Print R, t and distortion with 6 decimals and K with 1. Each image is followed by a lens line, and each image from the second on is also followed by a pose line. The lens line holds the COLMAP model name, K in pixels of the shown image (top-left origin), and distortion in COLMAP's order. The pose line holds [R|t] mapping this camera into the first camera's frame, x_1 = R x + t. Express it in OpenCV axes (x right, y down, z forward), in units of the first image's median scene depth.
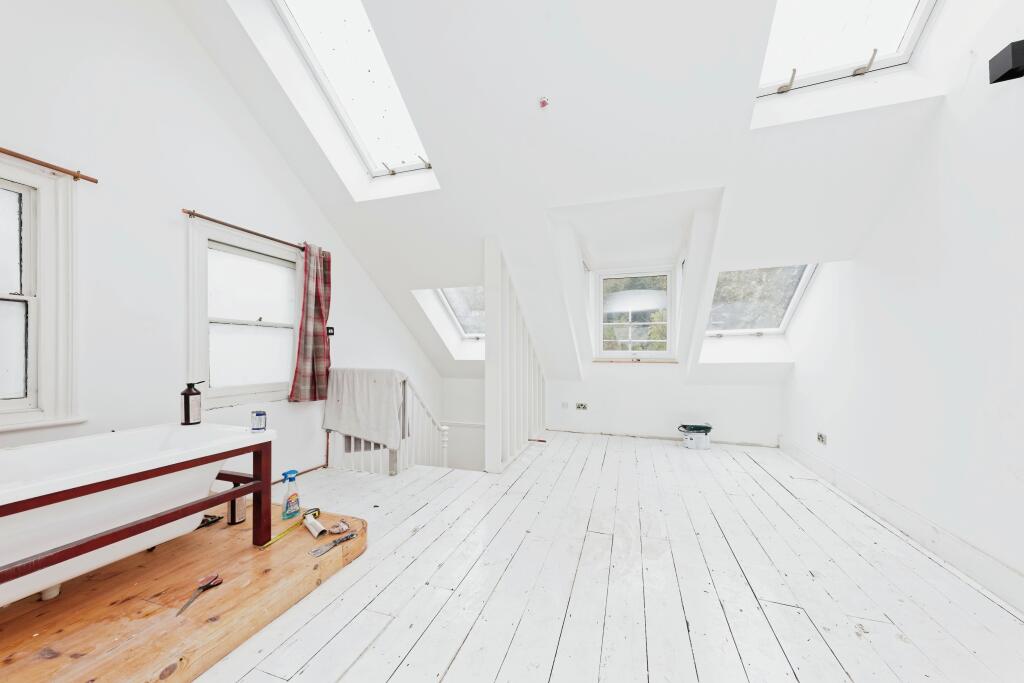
lens RADIAL K [[357.4, 0, 507.9], [0, 357.4, 347.2], [0, 0, 1]] dist [0.001736, 0.000111]
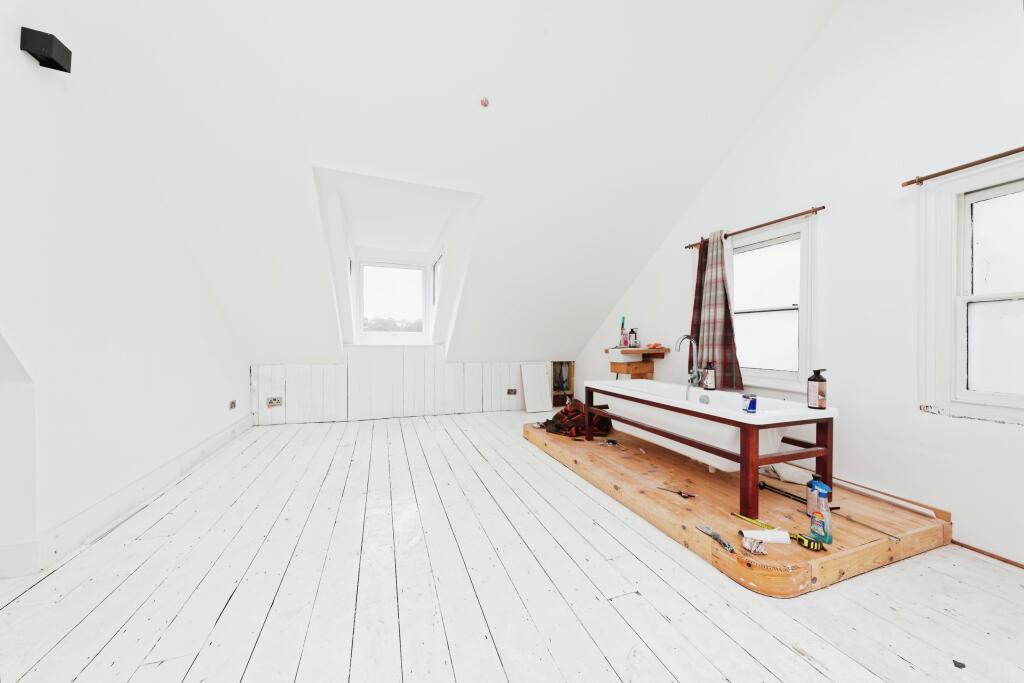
lens RADIAL K [[357.4, 0, 509.4], [0, 357.4, 343.3], [0, 0, 1]] dist [0.001736, 0.000111]
pose [[-0.778450, -0.002935, -0.627700, 0.575823], [0.000542, 0.999986, -0.005347, 0.029008], [0.627706, -0.004502, -0.778437, 1.441365]]
